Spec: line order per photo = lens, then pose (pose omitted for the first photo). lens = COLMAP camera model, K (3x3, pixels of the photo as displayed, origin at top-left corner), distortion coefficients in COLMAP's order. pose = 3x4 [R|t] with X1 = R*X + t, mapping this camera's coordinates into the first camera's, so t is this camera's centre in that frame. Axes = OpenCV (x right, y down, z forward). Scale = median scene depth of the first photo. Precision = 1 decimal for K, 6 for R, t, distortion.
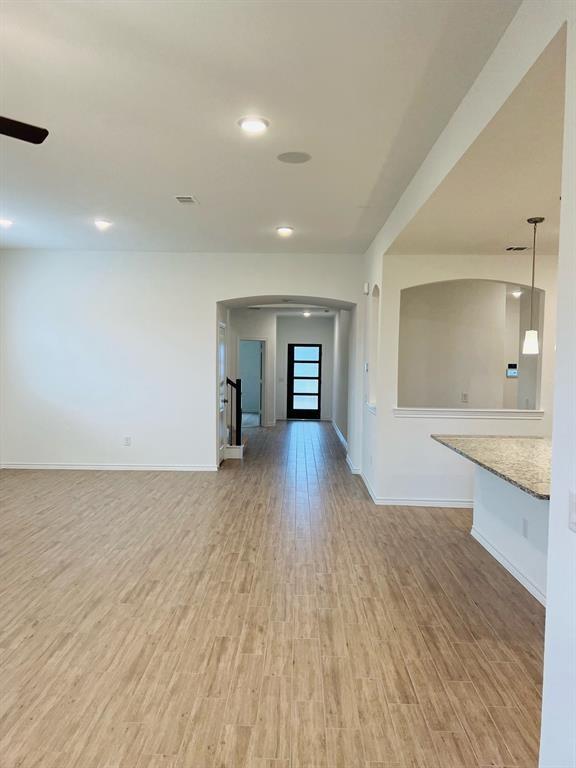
lens RADIAL K [[572.8, 0, 282.9], [0, 572.8, 386.0], [0, 0, 1]] dist [0.041776, -0.050607]
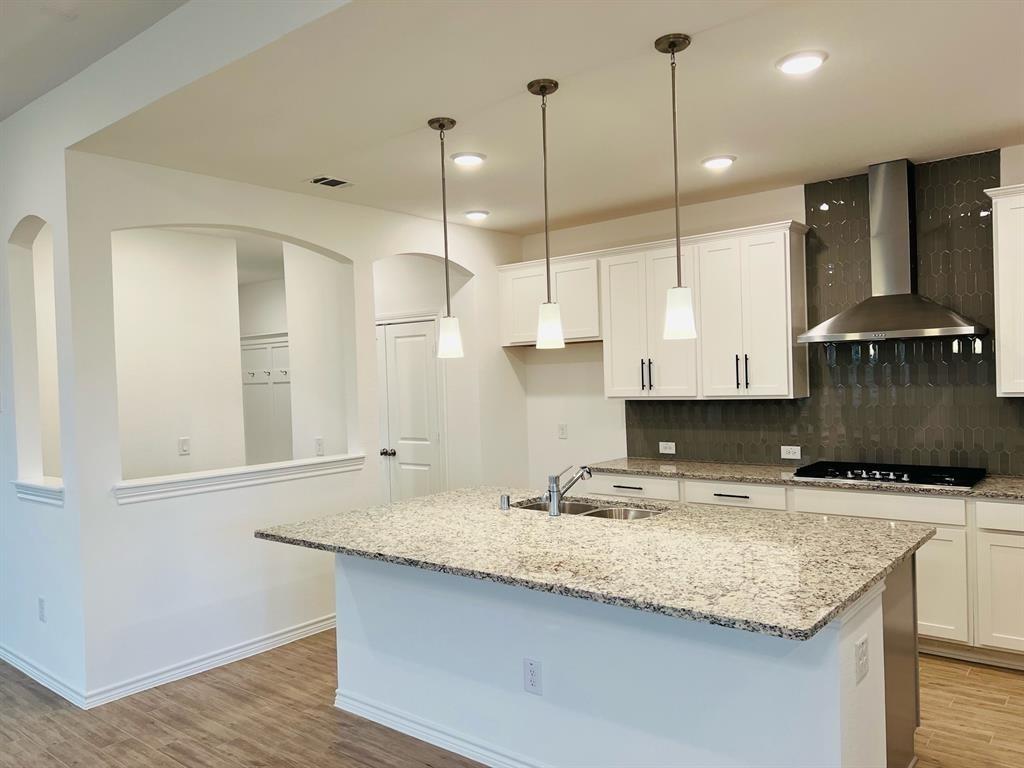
lens RADIAL K [[763.8, 0, 512.0], [0, 763.8, 386.6], [0, 0, 1]] dist [0.041776, -0.050607]
pose [[0.608356, -0.043065, 0.792495, -0.123761], [0.076540, 0.997056, -0.004574, -0.017123], [-0.789965, 0.063441, 0.609861, 0.466703]]
